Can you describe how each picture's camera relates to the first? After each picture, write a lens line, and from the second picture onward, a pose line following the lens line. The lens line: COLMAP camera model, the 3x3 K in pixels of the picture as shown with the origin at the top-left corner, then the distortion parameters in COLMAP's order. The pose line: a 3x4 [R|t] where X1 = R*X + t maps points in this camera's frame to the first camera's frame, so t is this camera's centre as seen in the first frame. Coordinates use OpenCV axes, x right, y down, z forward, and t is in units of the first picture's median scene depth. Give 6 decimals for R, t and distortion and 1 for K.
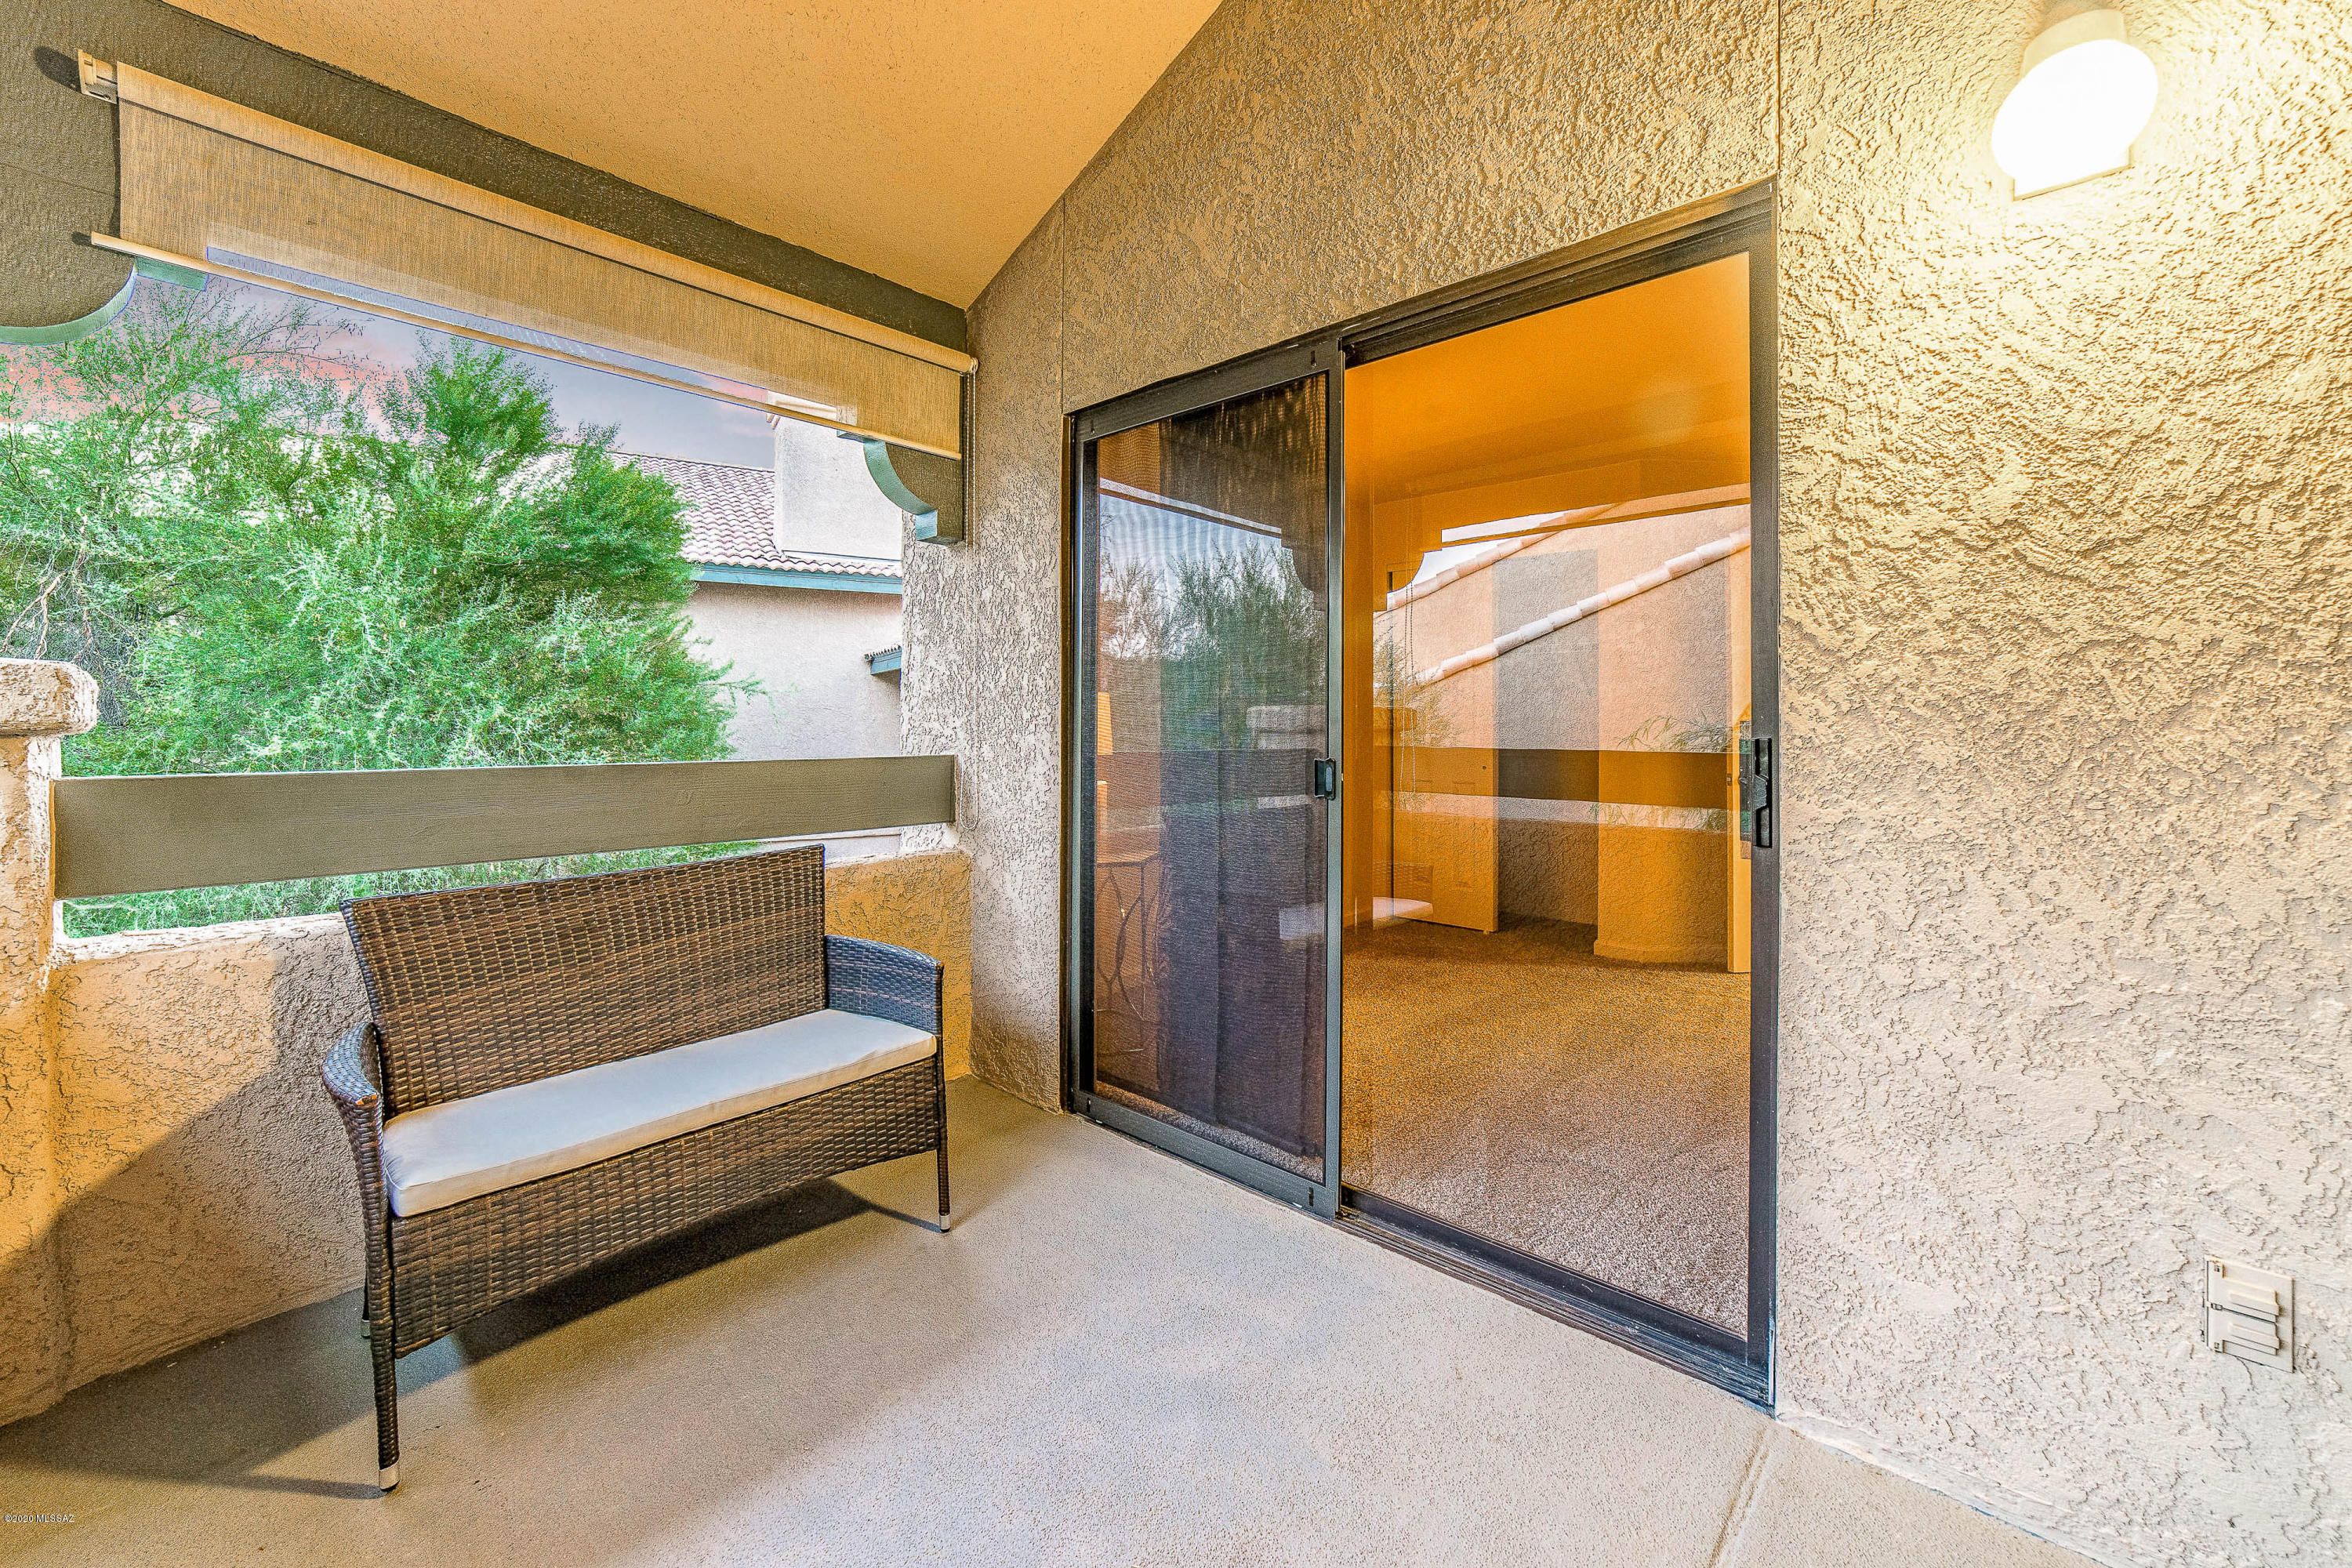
lens RADIAL K [[926.1, 0, 1176.0], [0, 926.1, 725.8], [0, 0, 1]] dist [-0.016027, 0.004694]
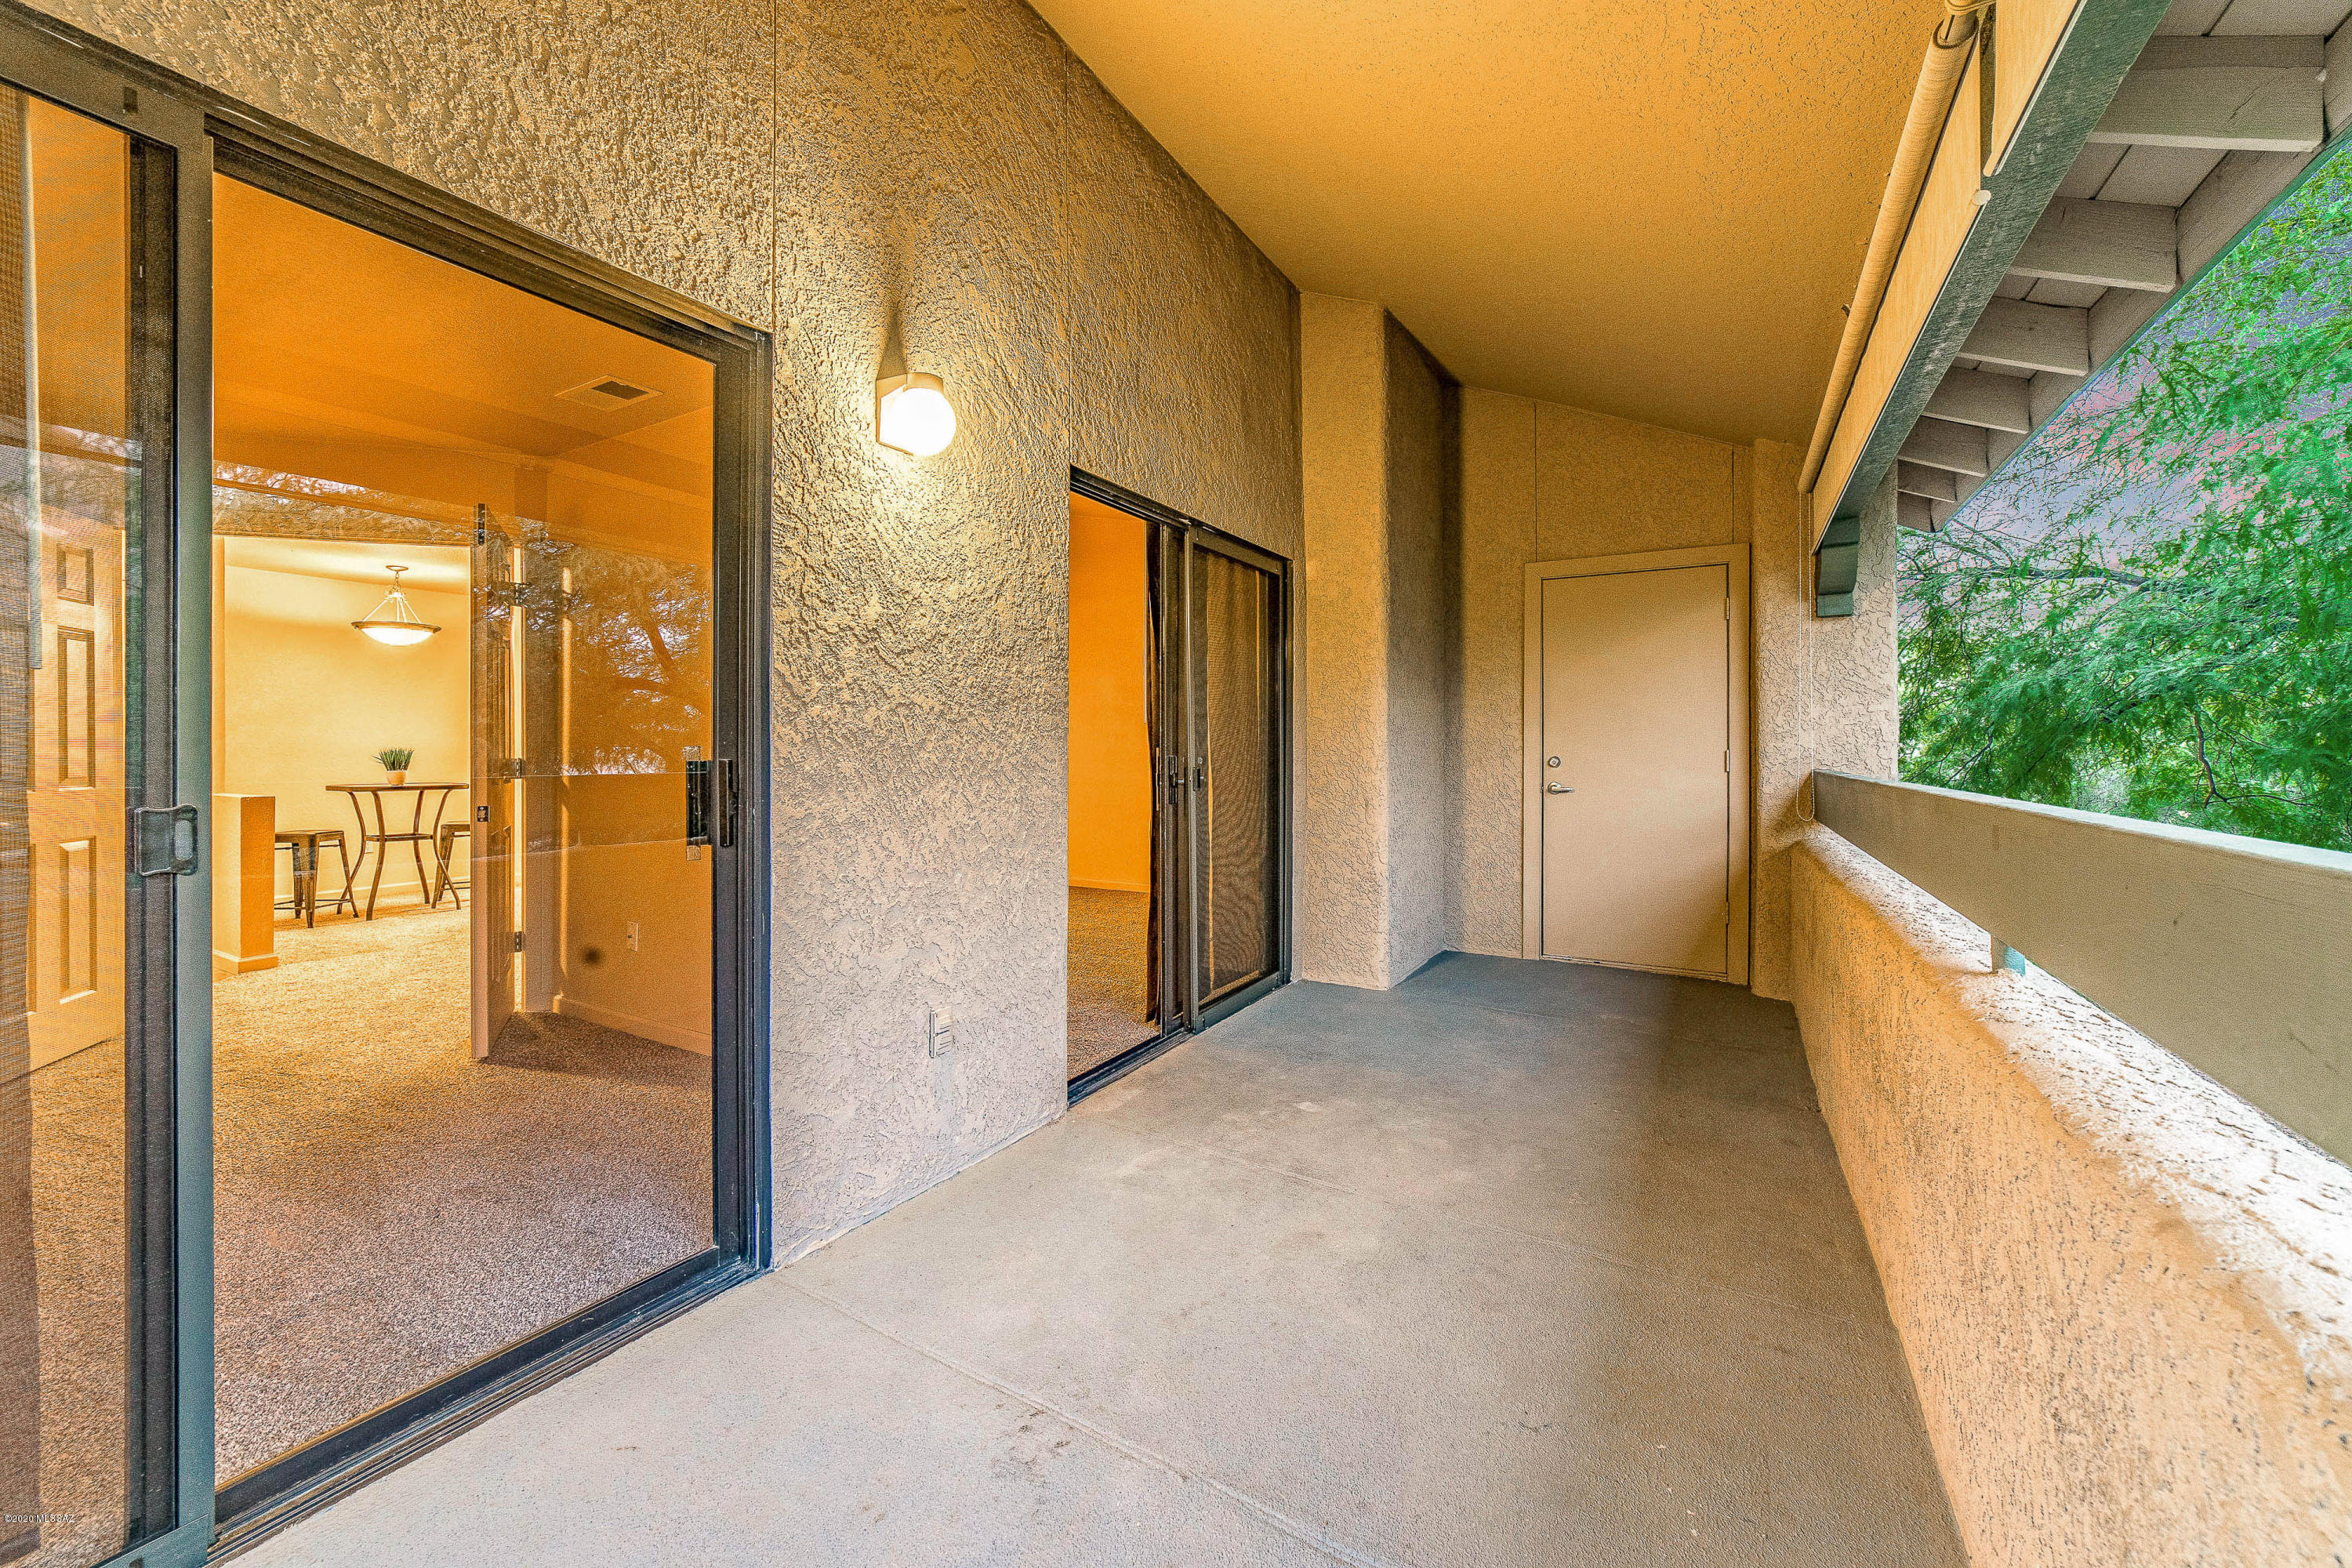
lens RADIAL K [[926.1, 0, 1169.8], [0, 926.1, 753.9], [0, 0, 1]] dist [-0.016027, 0.004694]
pose [[-0.200784, -0.003938, 0.979628, -0.632741], [-0.000685, 0.999992, 0.003880, 0.000689], [-0.979635, 0.000108, -0.200785, 0.579957]]
